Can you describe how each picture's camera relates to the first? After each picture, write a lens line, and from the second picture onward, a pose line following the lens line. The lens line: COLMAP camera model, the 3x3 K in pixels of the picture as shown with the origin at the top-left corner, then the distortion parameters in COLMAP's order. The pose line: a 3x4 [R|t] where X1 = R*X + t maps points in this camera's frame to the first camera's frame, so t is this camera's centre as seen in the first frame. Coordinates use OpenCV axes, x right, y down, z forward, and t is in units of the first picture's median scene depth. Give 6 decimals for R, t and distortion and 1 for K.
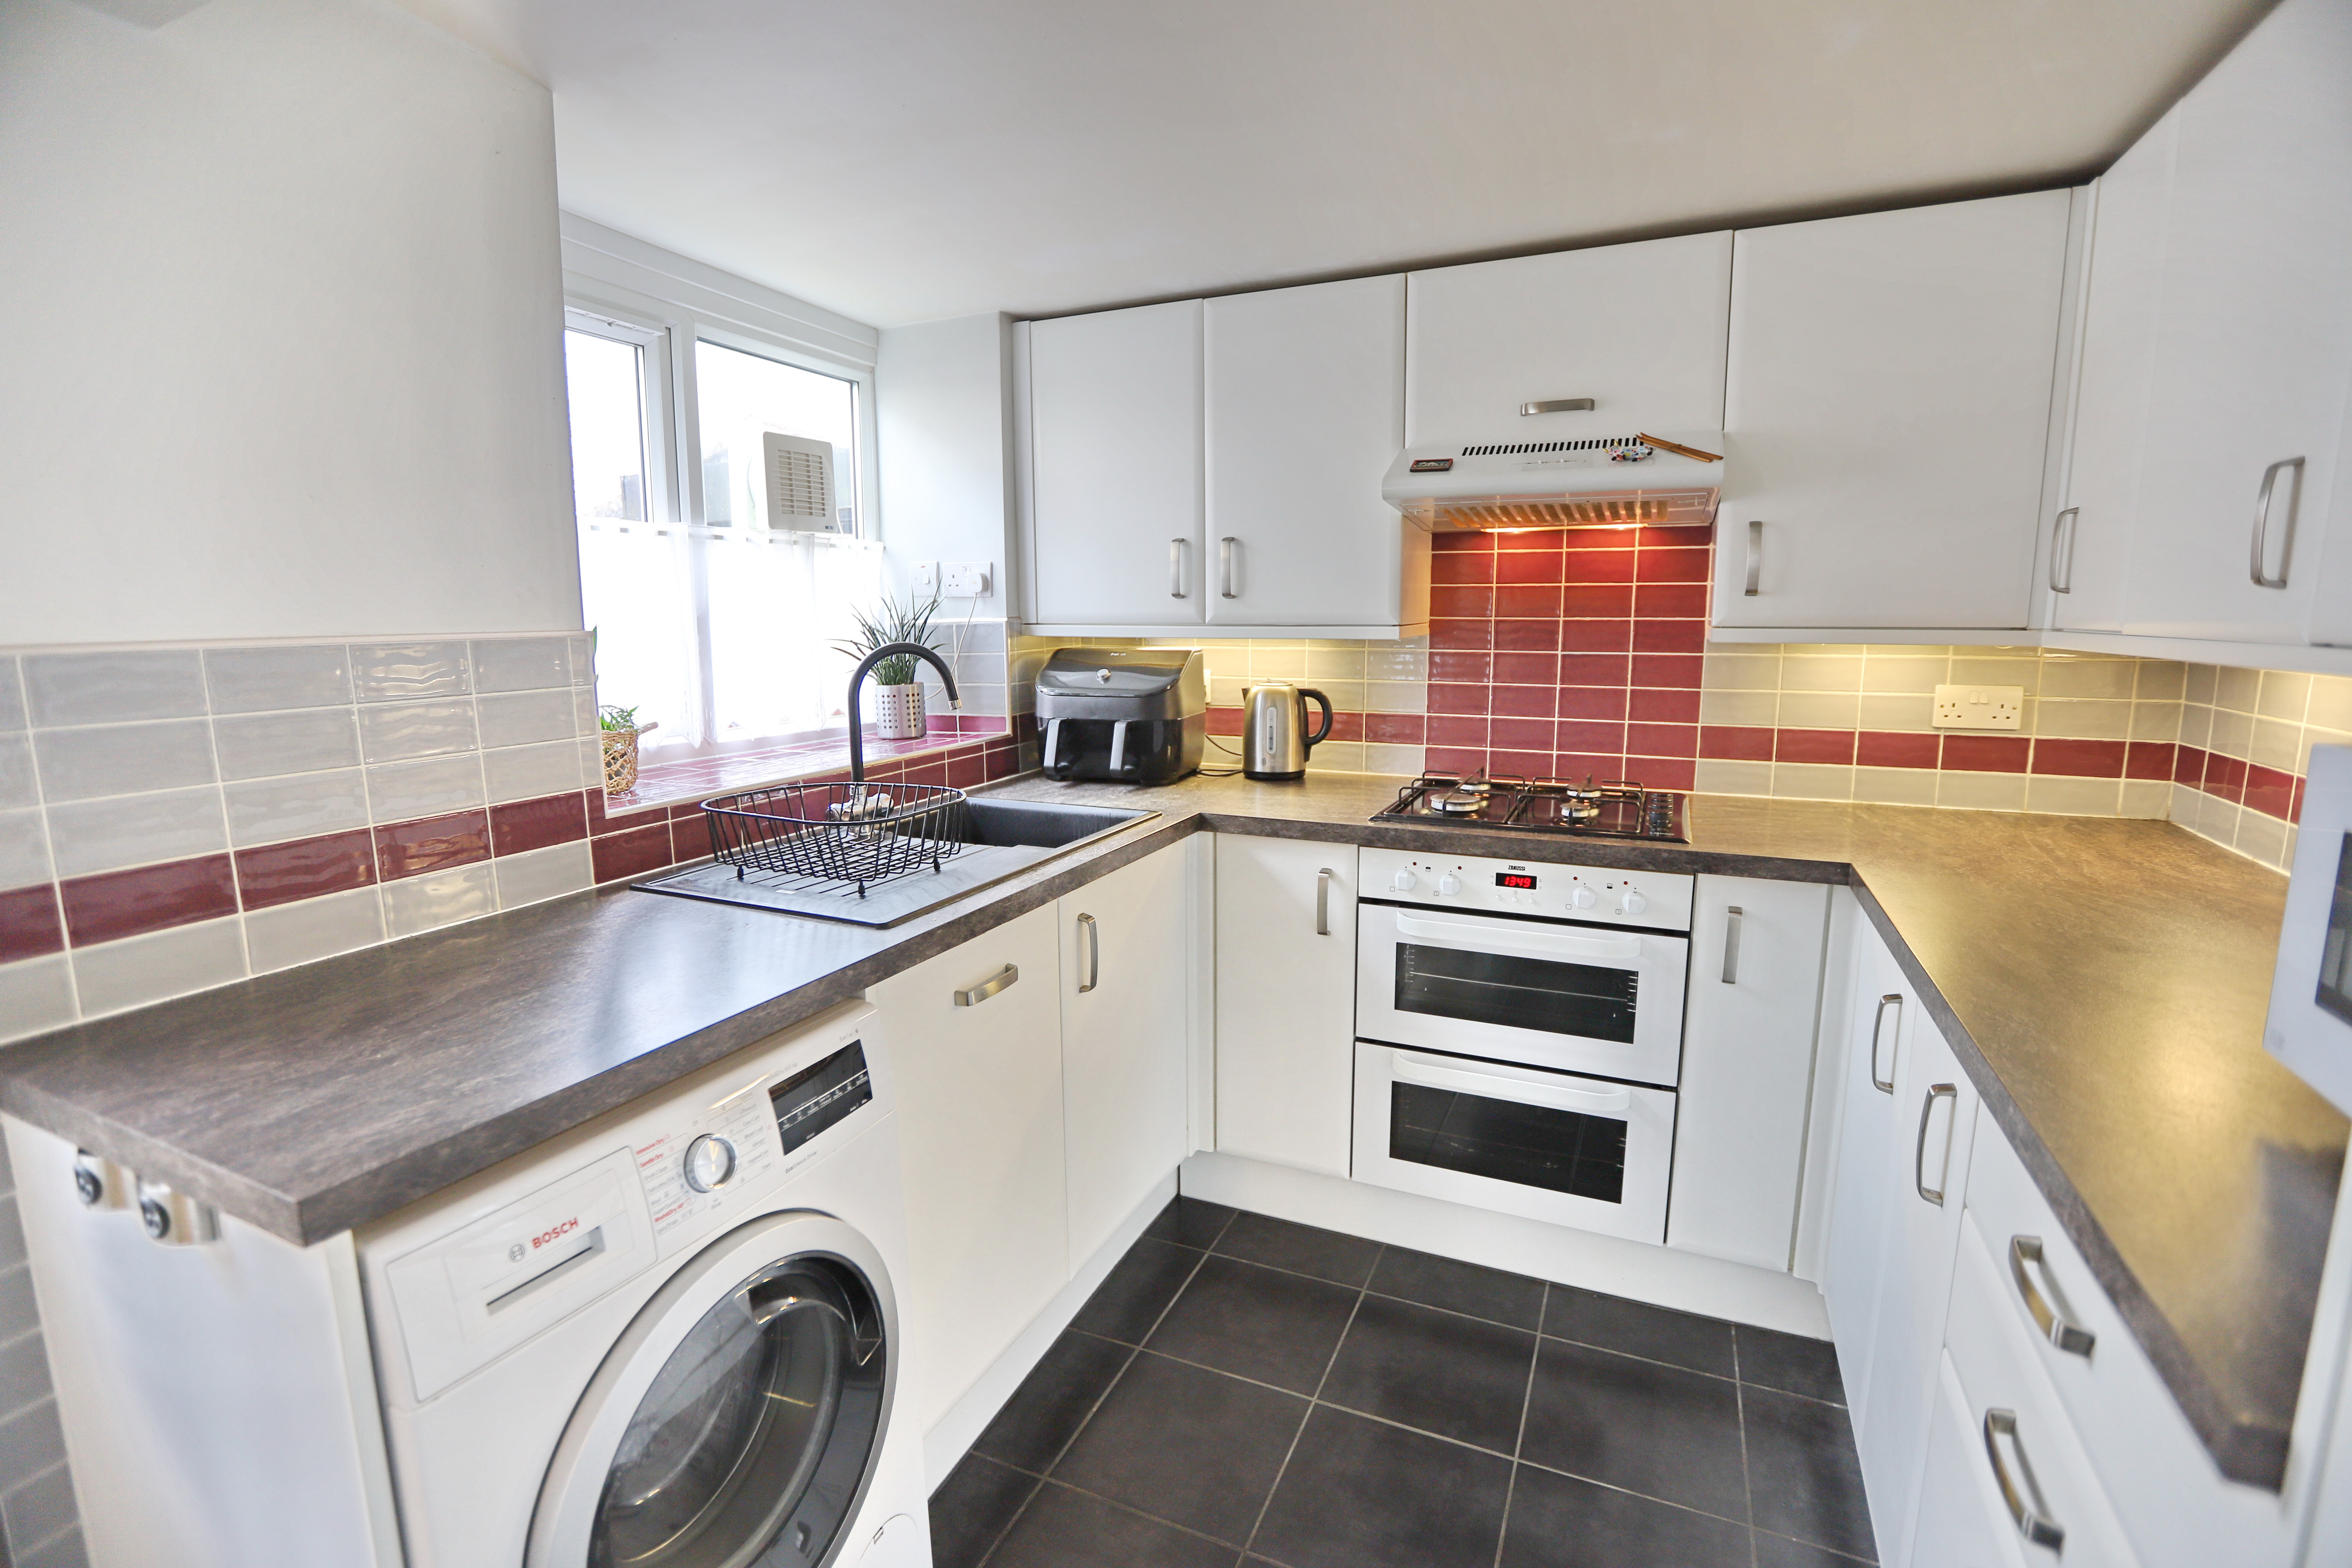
lens RADIAL K [[1080.5, 0, 1170.2], [0, 1080.5, 782.2], [0, 0, 1]] dist [-0.055747, 0.029160]
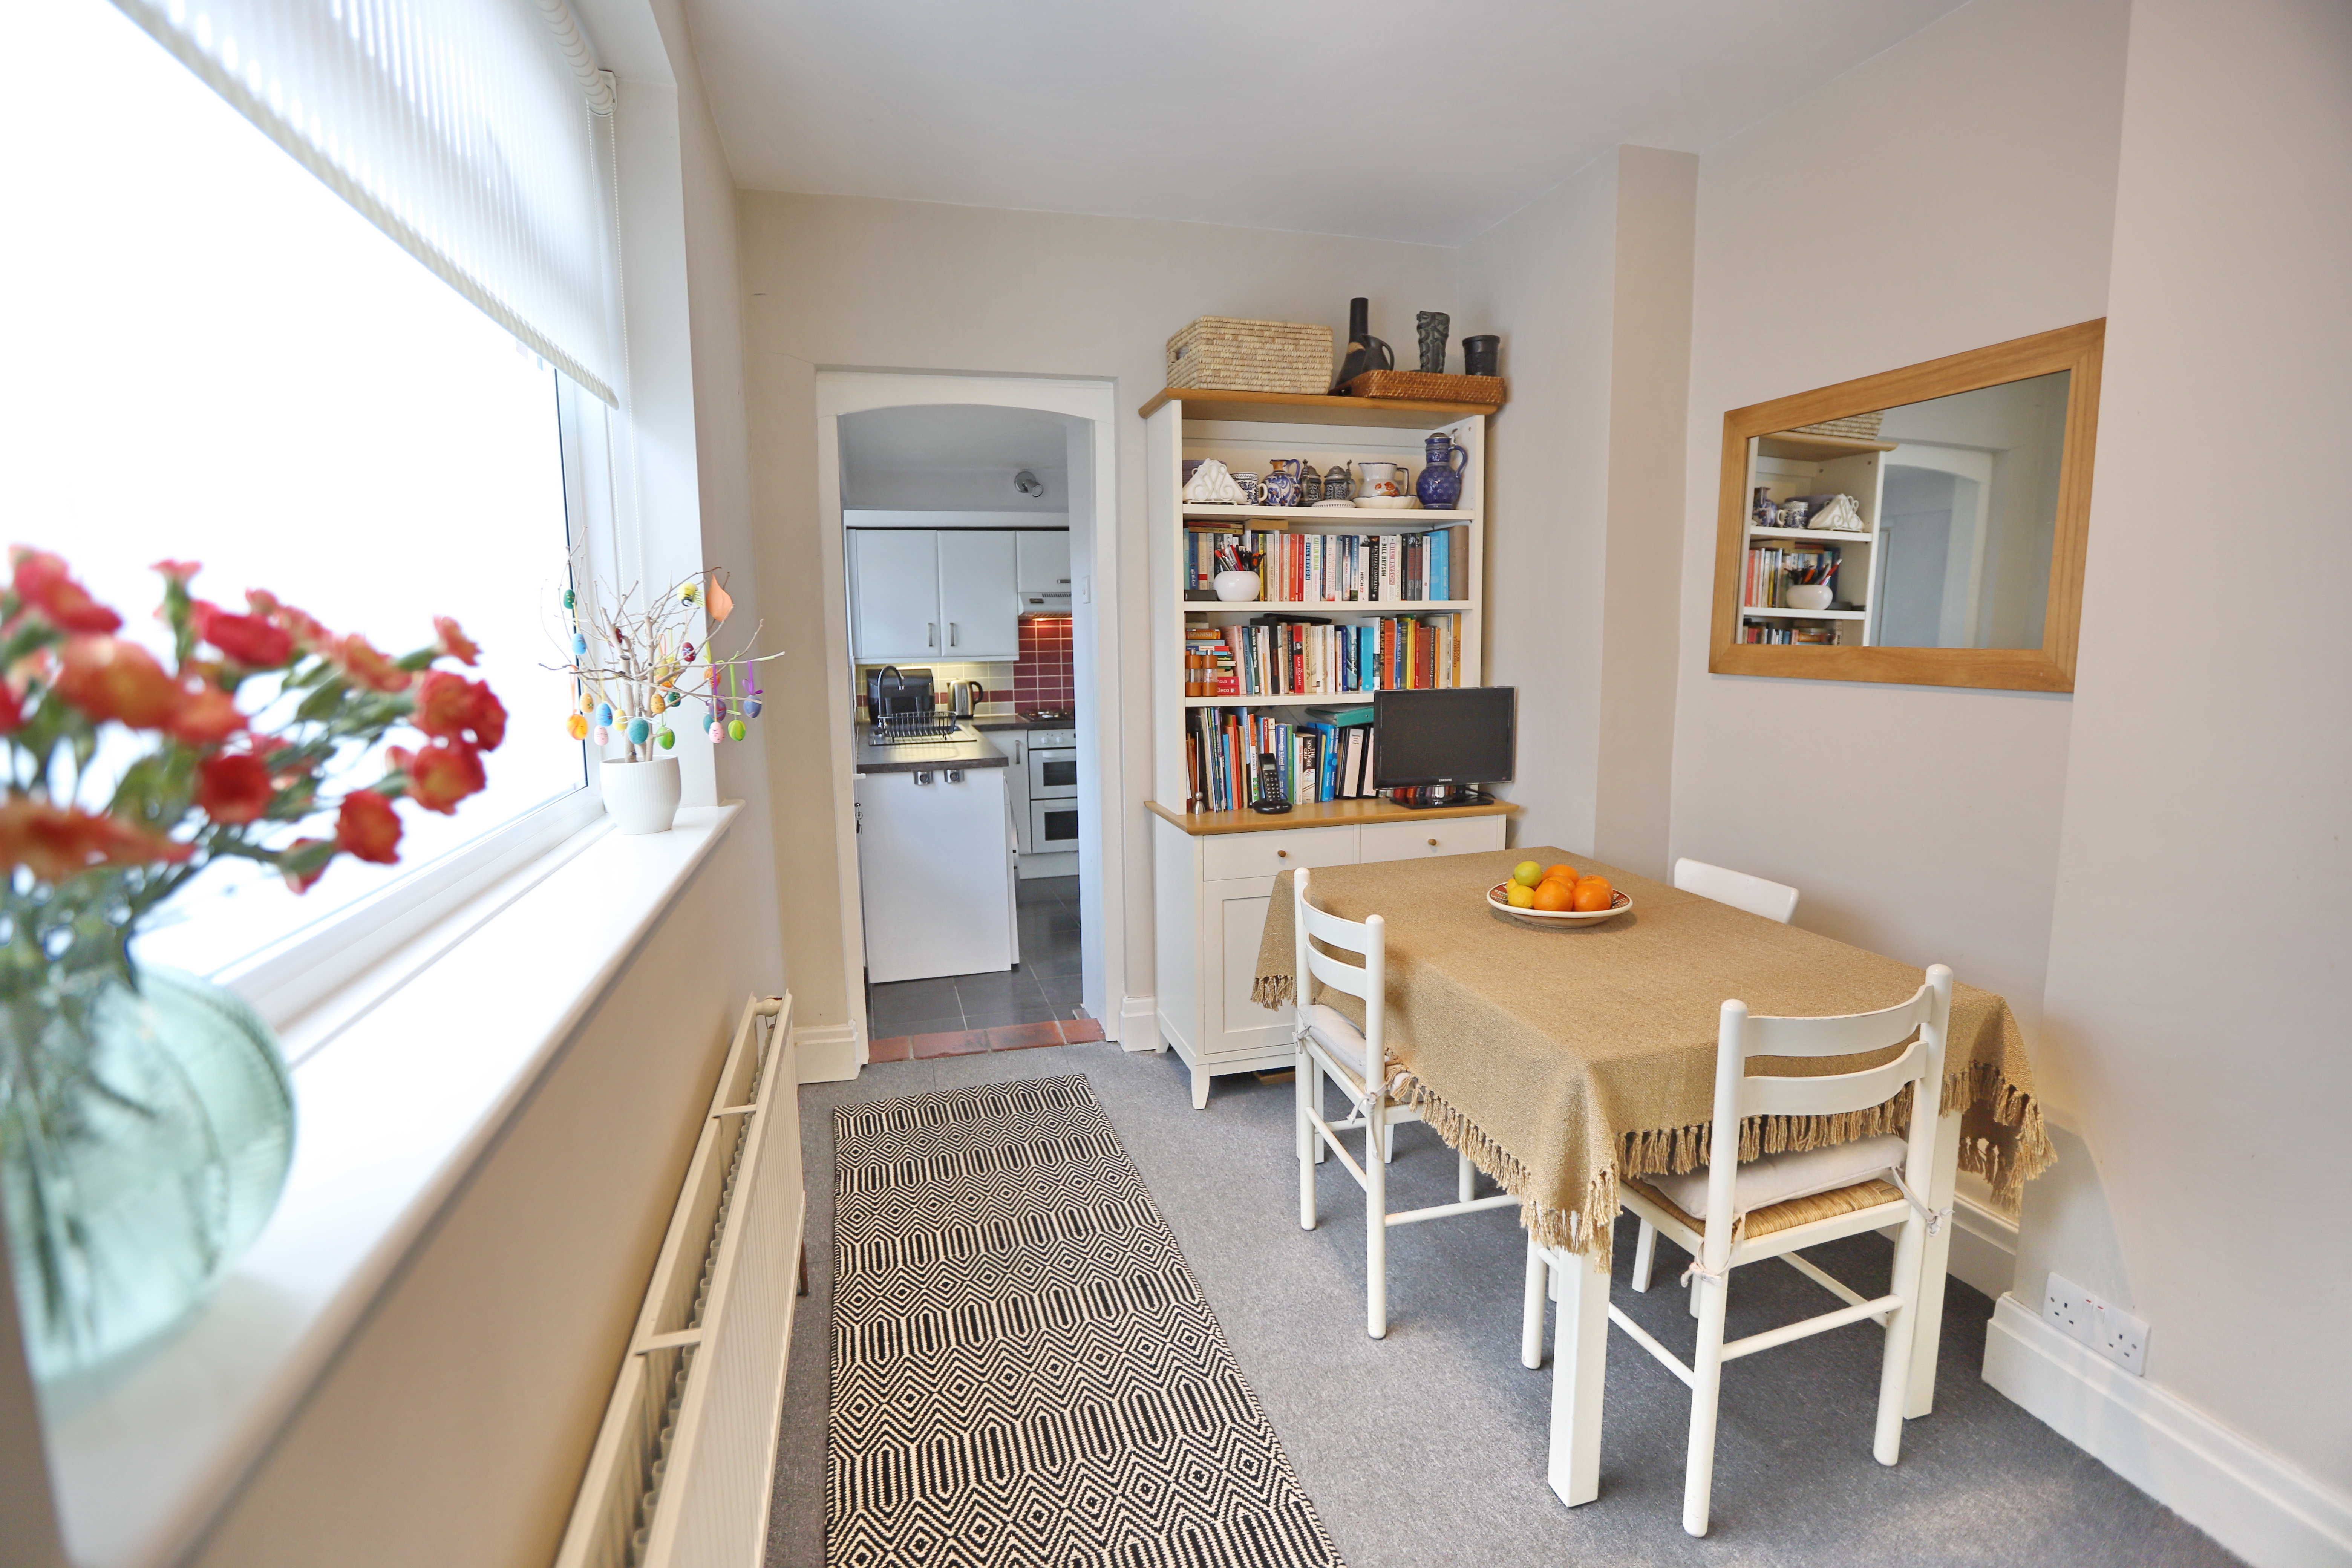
lens RADIAL K [[1080.5, 0, 1170.2], [0, 1080.5, 782.2], [0, 0, 1]] dist [-0.055747, 0.029160]
pose [[0.769071, -0.096842, 0.631785, -1.247985], [0.113898, 0.993399, 0.013624, 0.181438], [-0.628934, 0.061481, 0.775024, -1.343363]]
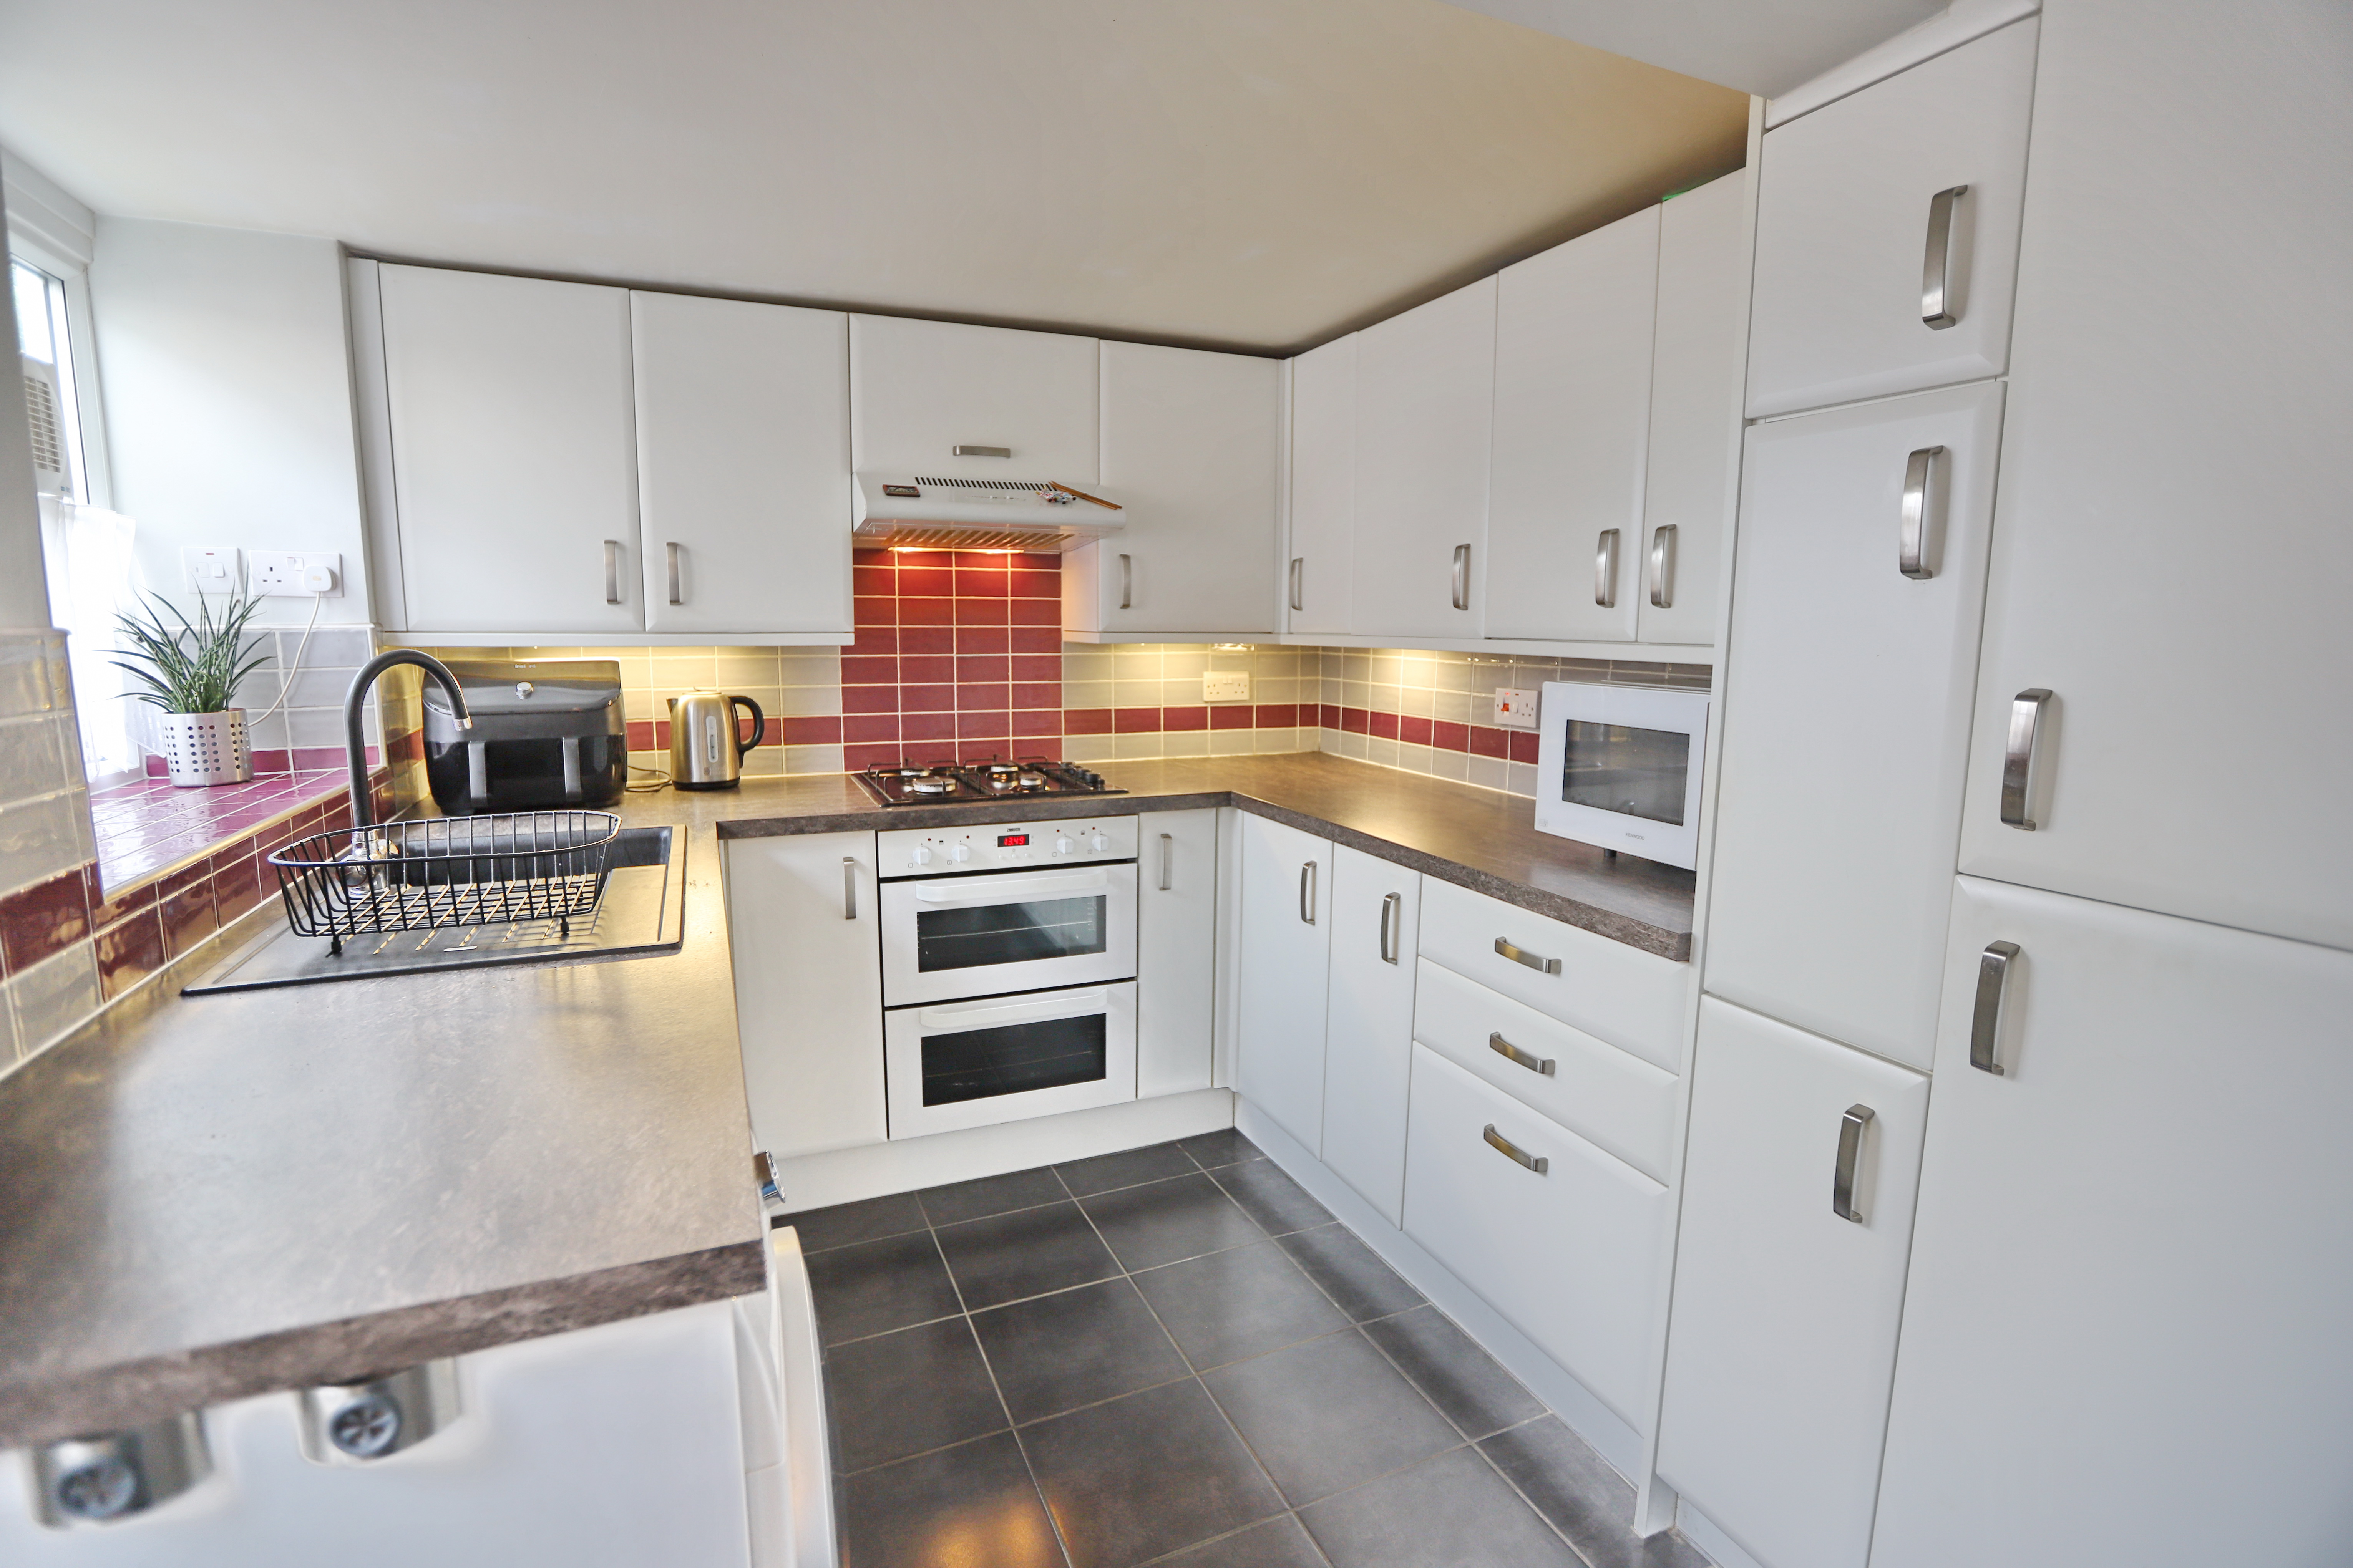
lens RADIAL K [[1080.8, 0, 1170.7], [0, 1080.8, 782.2], [0, 0, 1]] dist [-0.055747, 0.029160]
pose [[0.675287, -0.096540, 0.731210, -0.378752], [0.106809, 0.993746, 0.032561, 0.004723], [-0.729781, 0.056112, 0.681375, 0.029250]]
